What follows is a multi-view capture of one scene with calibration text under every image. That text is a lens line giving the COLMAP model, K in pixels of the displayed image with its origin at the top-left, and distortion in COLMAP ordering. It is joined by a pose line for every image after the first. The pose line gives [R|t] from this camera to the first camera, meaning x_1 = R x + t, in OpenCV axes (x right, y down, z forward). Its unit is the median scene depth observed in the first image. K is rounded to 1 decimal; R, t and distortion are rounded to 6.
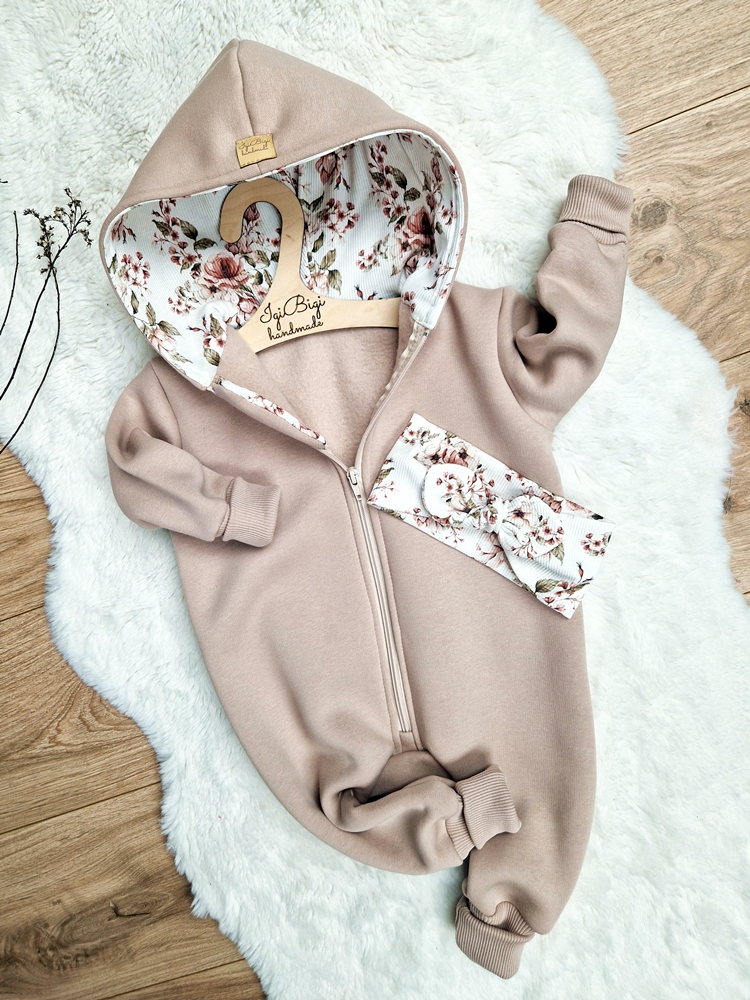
lens RADIAL K [[725.5, 0, 368.3], [0, 725.5, 500.9], [0, 0, 1]] dist [0.053453, -0.062061]
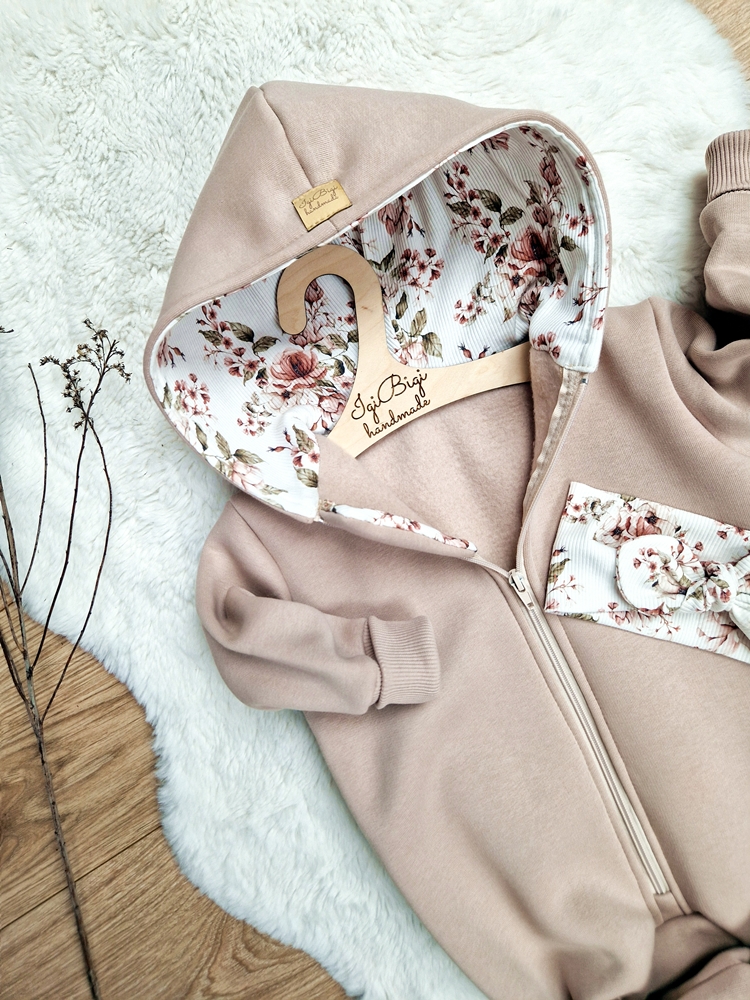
lens RADIAL K [[681.1, 0, 364.3], [0, 681.1, 492.7], [0, 0, 1]] dist [0.051127, -0.059111]
pose [[0.969336, -0.244342, -0.026165, -0.136693], [0.241180, 0.966360, -0.089328, -0.099577], [0.047112, 0.080278, 0.995659, 0.270368]]
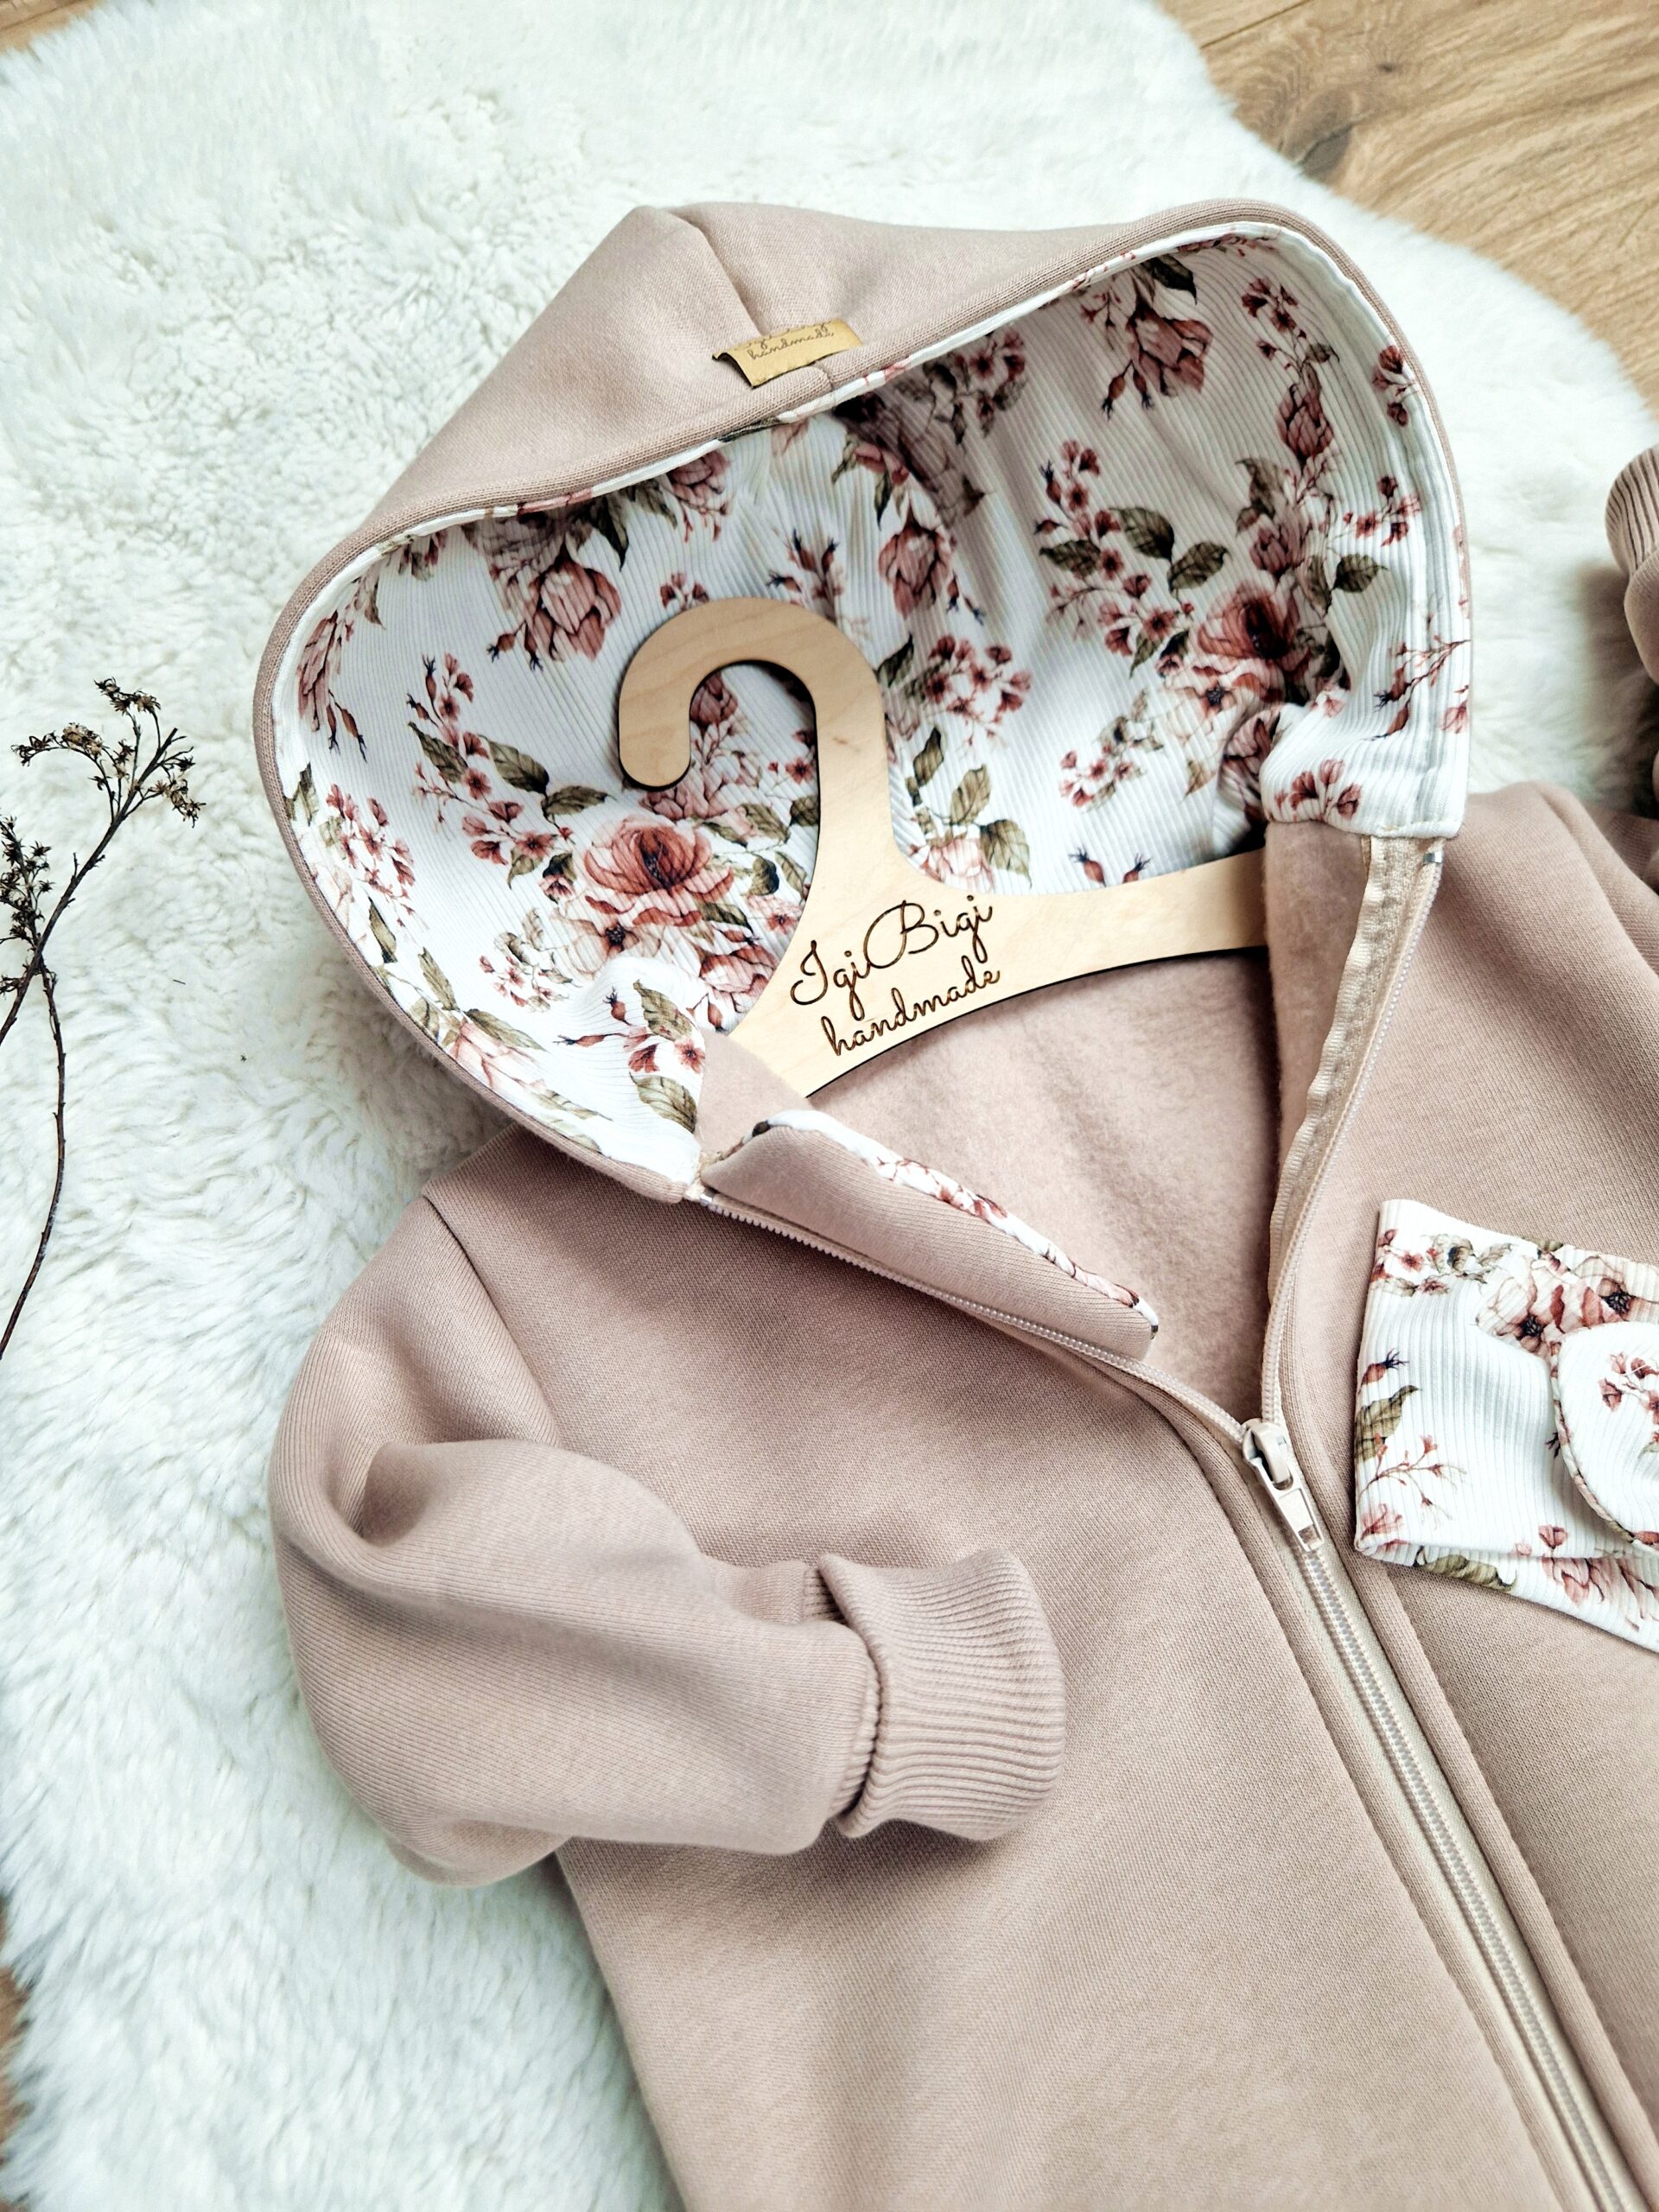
lens RADIAL K [[1506.6, 0, 825.5], [0, 1506.6, 1131.1], [0, 0, 1]] dist [0.051127, -0.059111]
pose [[0.973896, -0.162756, 0.158228, -0.240886], [0.216621, 0.874686, -0.433590, 0.064788], [-0.067831, 0.456547, 0.887110, 0.487762]]
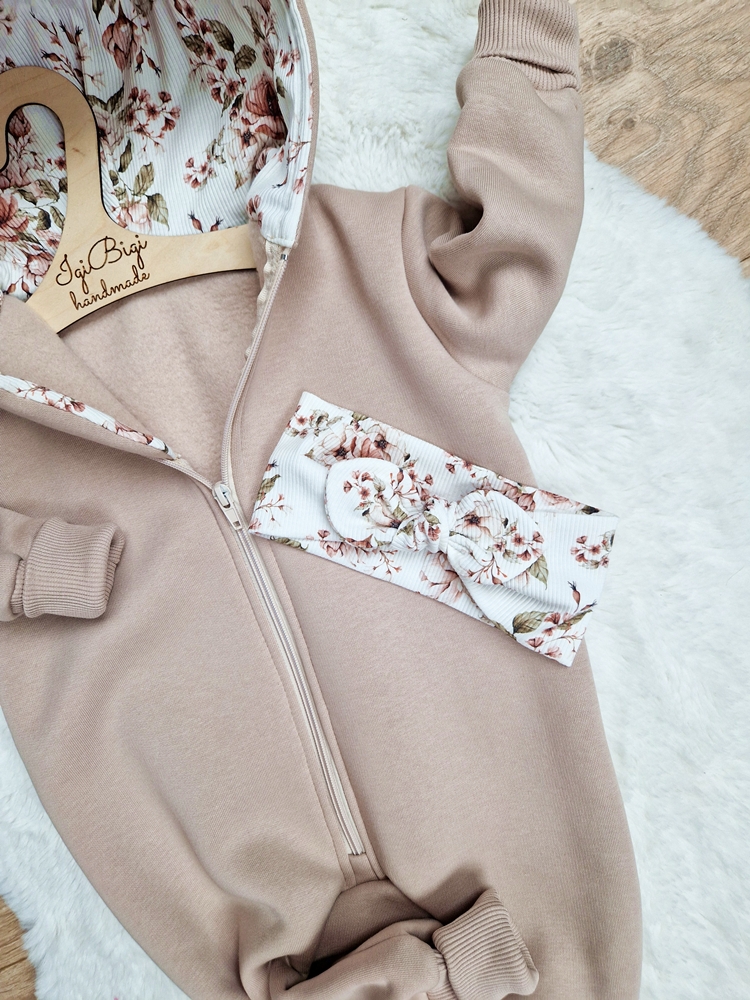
lens RADIAL K [[681.1, 0, 382.1], [0, 681.1, 505.4], [0, 0, 1]] dist [0.051127, -0.059111]
pose [[0.992251, -0.124129, 0.005445, 0.121568], [0.124234, 0.991857, -0.028026, 0.011686], [-0.001922, 0.028485, 0.999592, 0.371844]]
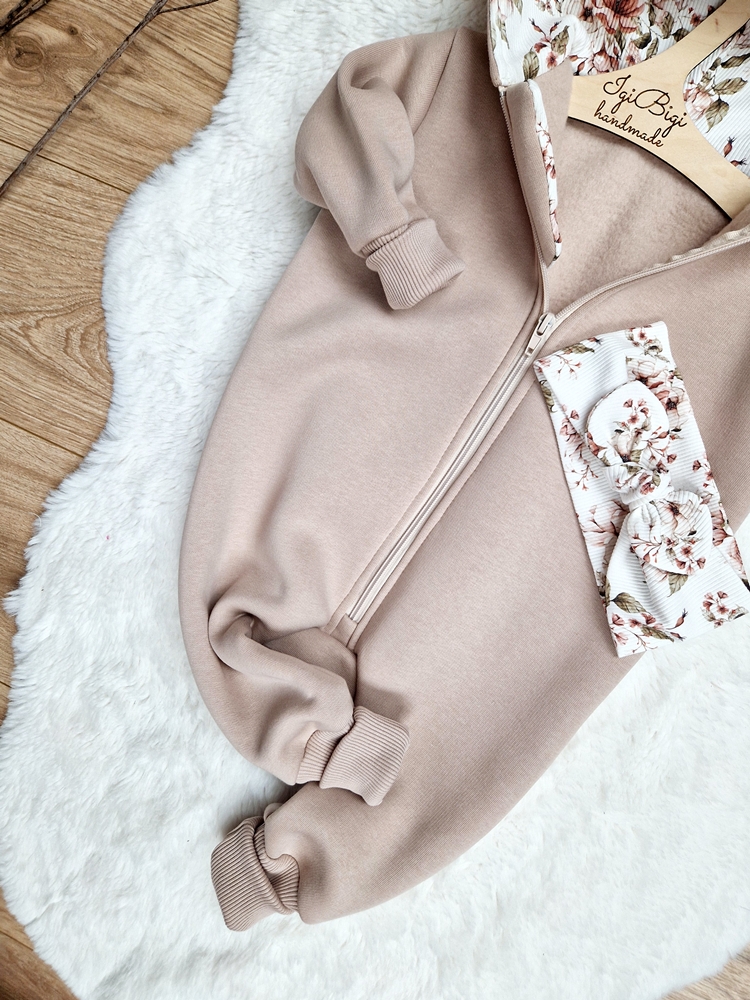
lens RADIAL K [[710.3, 0, 369.0], [0, 710.3, 508.6], [0, 0, 1]] dist [0.044700, -0.053376]
pose [[0.717656, 0.696296, -0.011934, -0.009947], [-0.695762, 0.717627, 0.030437, 0.210847], [0.029757, -0.013540, 0.999465, 0.251931]]
